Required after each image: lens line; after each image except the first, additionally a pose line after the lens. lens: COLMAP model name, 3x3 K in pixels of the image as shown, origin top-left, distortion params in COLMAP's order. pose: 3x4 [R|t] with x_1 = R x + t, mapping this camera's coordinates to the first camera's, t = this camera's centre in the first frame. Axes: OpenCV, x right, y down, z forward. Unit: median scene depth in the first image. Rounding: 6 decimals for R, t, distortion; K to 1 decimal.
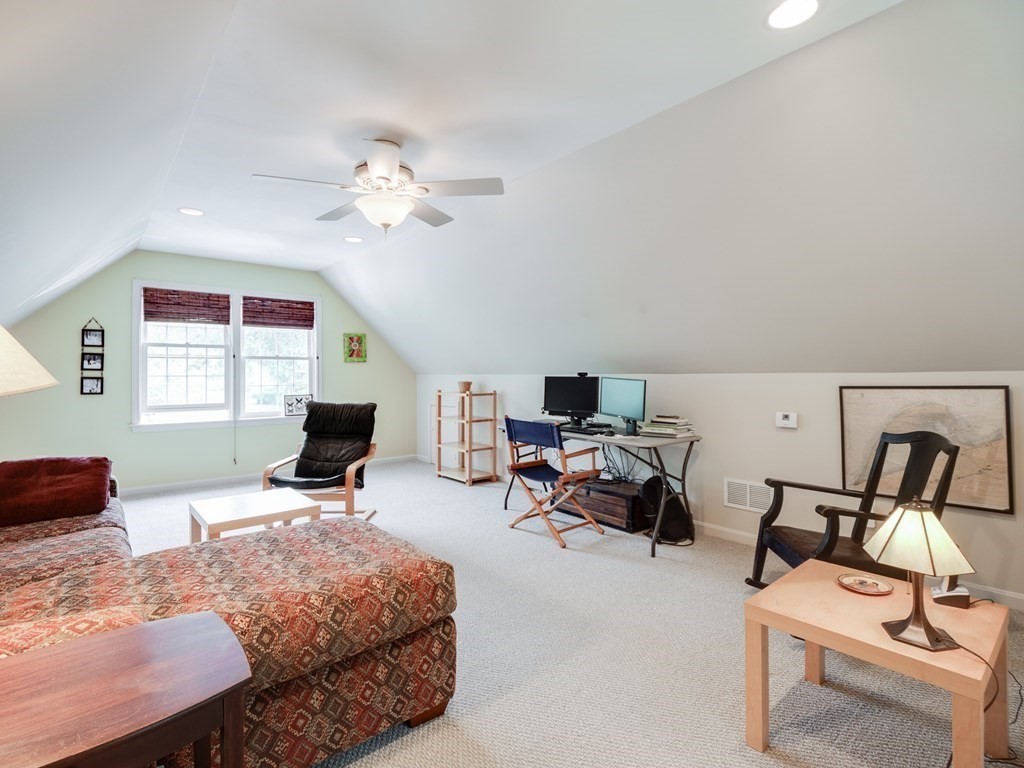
lens RADIAL K [[502.0, 0, 507.8], [0, 502.0, 379.2], [0, 0, 1]] dist [-0.018327, -0.001048]
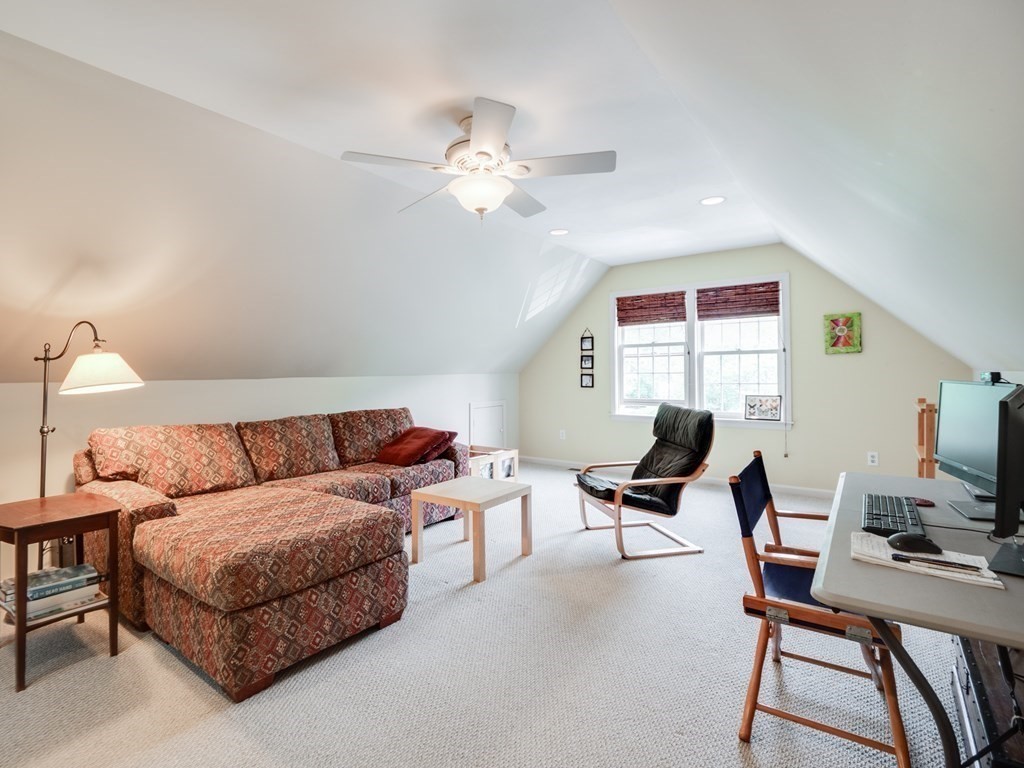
lens RADIAL K [[502.0, 0, 507.0], [0, 502.0, 377.7], [0, 0, 1]] dist [-0.018327, -0.001048]
pose [[0.224243, 0.013475, -0.974440, 0.338046], [0.000732, 0.999902, 0.013996, -0.011417], [0.974533, -0.003852, 0.224211, 0.442646]]
